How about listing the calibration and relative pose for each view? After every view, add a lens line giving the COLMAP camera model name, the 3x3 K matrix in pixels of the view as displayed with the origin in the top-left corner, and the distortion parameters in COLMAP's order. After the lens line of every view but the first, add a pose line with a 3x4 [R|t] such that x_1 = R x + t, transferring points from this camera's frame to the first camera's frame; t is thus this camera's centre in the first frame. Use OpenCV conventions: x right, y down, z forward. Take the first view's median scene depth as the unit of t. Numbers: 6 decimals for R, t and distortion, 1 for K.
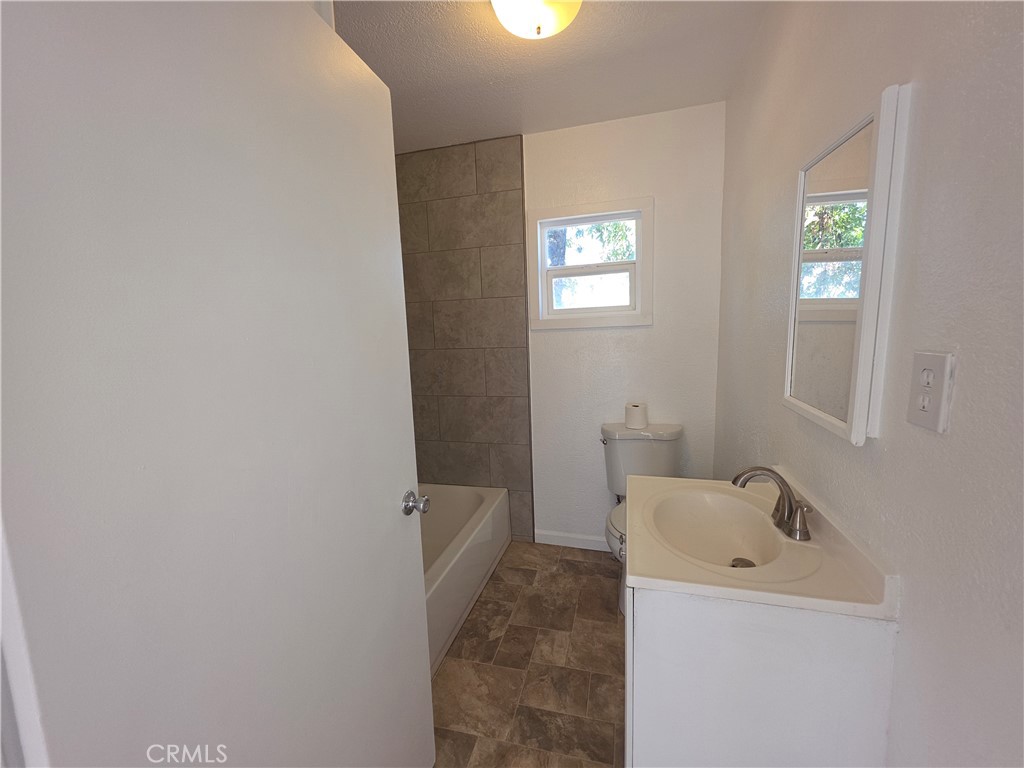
lens RADIAL K [[410.1, 0, 511.9], [0, 410.1, 383.3], [0, 0, 1]] dist [0.000899, 0.000350]
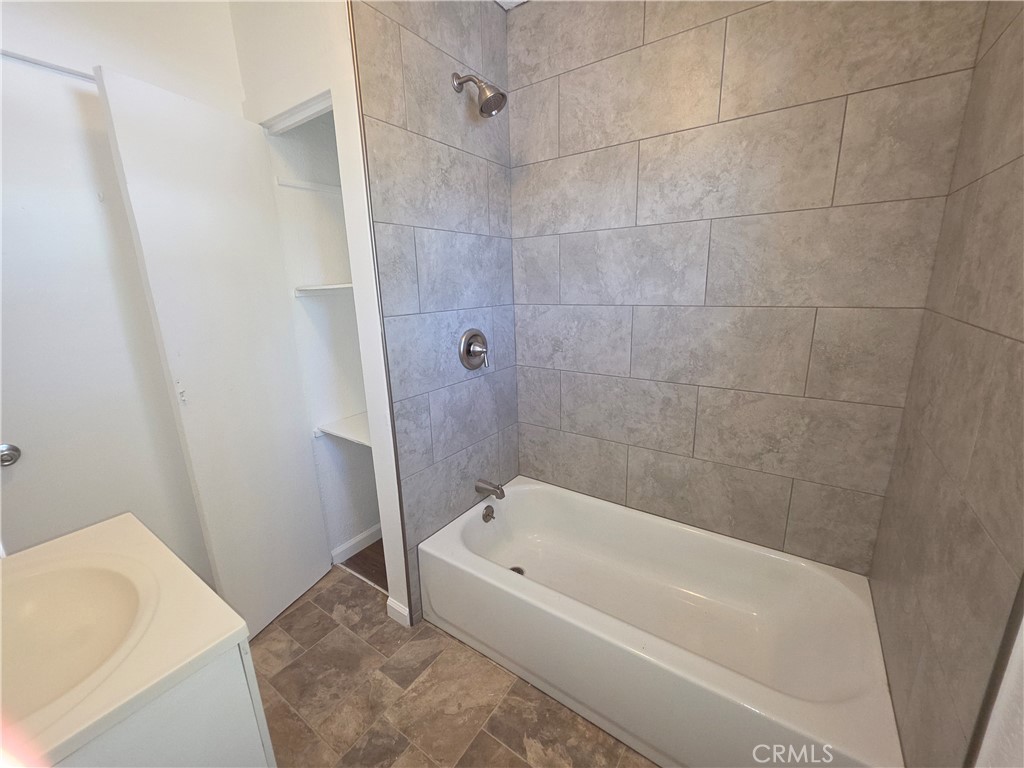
lens RADIAL K [[410.1, 0, 511.8], [0, 410.1, 382.3], [0, 0, 1]] dist [0.000899, 0.000350]
pose [[-0.319452, 0.276546, -0.906351, 0.317358], [-0.085217, 0.944208, 0.318133, -0.122351], [0.943763, 0.178865, -0.278063, 0.813033]]
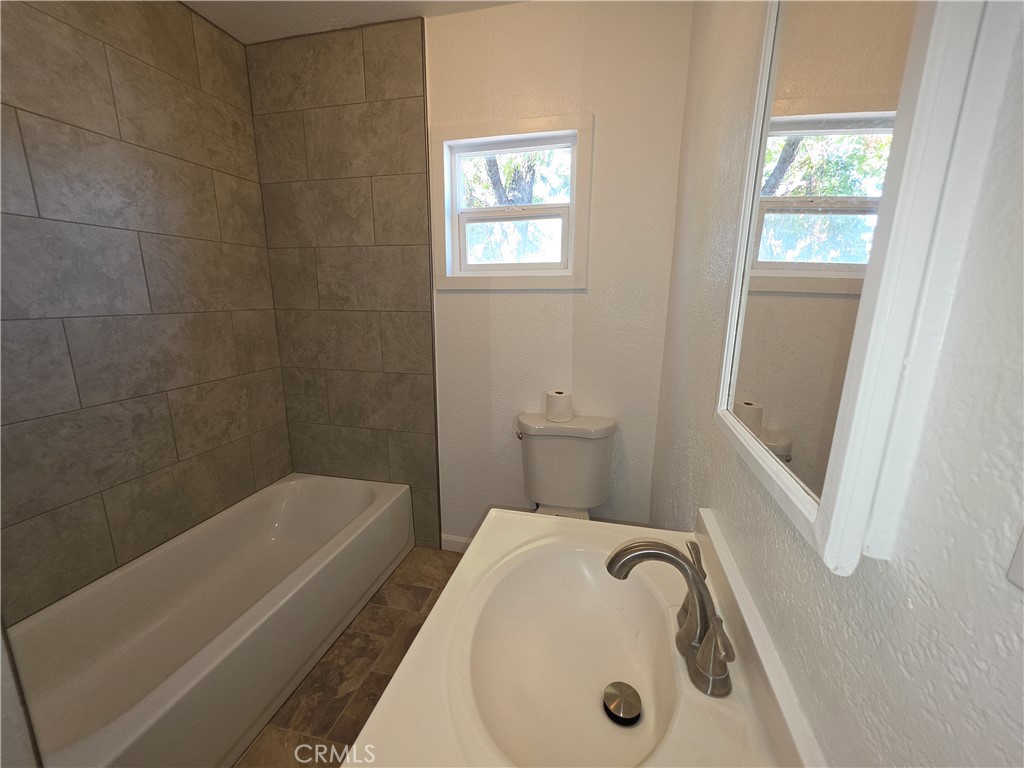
lens RADIAL K [[410.1, 0, 512.3], [0, 410.1, 382.1], [0, 0, 1]] dist [0.000899, 0.000350]
pose [[0.998418, 0.034072, 0.044723, 0.165492], [-0.037318, 0.996569, 0.073874, -0.018580], [-0.042052, -0.075426, 0.996264, 0.208132]]
